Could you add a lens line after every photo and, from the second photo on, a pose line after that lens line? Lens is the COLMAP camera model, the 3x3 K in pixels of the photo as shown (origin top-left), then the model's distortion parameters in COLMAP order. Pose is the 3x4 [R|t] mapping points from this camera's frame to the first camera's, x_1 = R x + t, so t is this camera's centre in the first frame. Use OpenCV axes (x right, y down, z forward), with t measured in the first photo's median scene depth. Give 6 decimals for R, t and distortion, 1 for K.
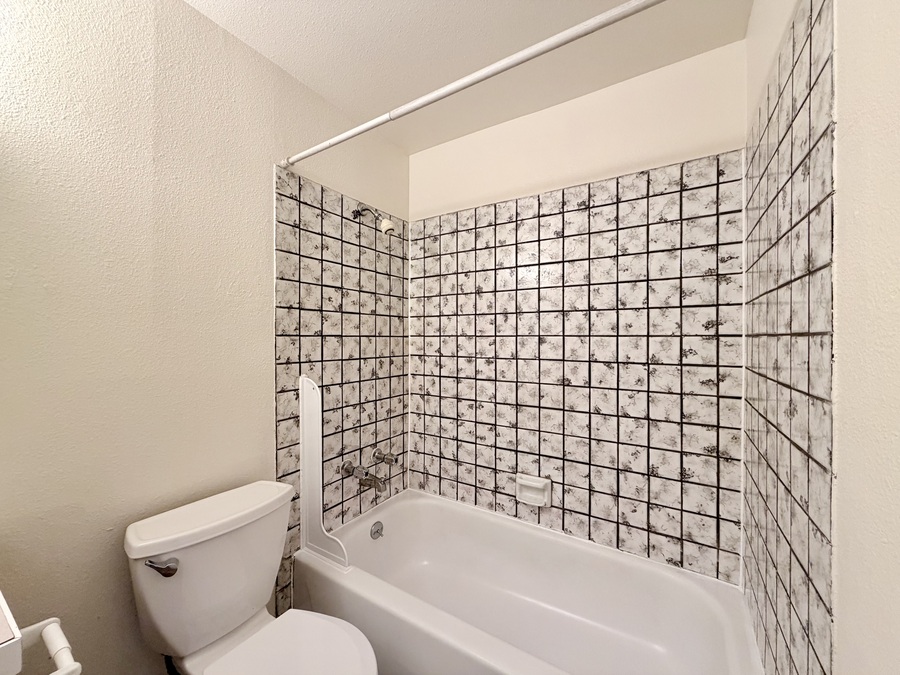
lens RADIAL K [[358.6, 0, 448.2], [0, 358.6, 337.6], [0, 0, 1]] dist [-0.000092, 0.000336]
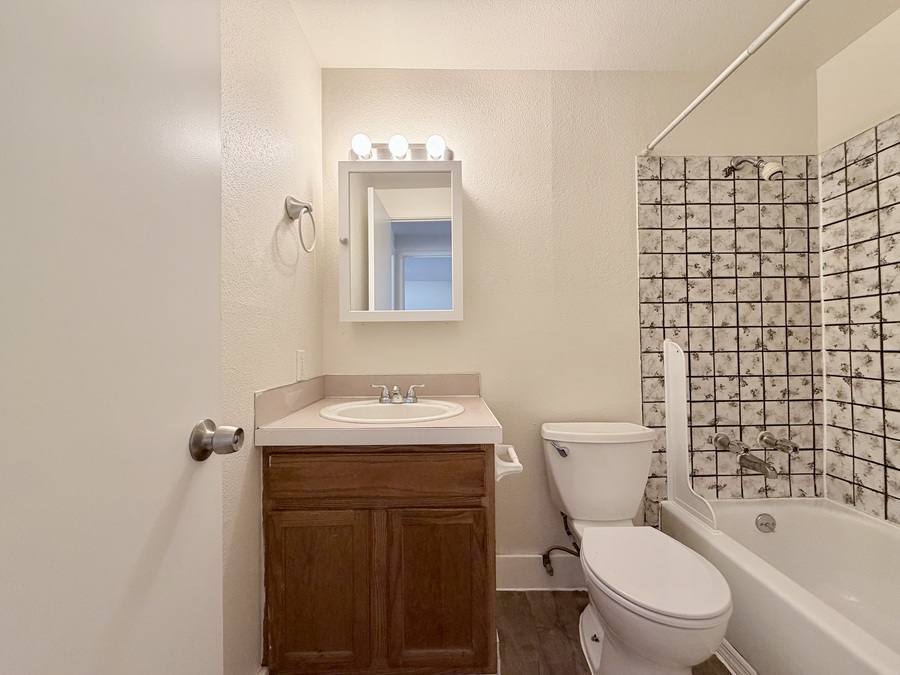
lens RADIAL K [[358.6, 0, 448.2], [0, 358.6, 337.6], [0, 0, 1]] dist [-0.000092, 0.000336]
pose [[0.544184, -0.016501, -0.838804, 0.119080], [0.012230, 0.999856, -0.011735, 0.088543], [0.838877, -0.003873, 0.544308, -0.117387]]
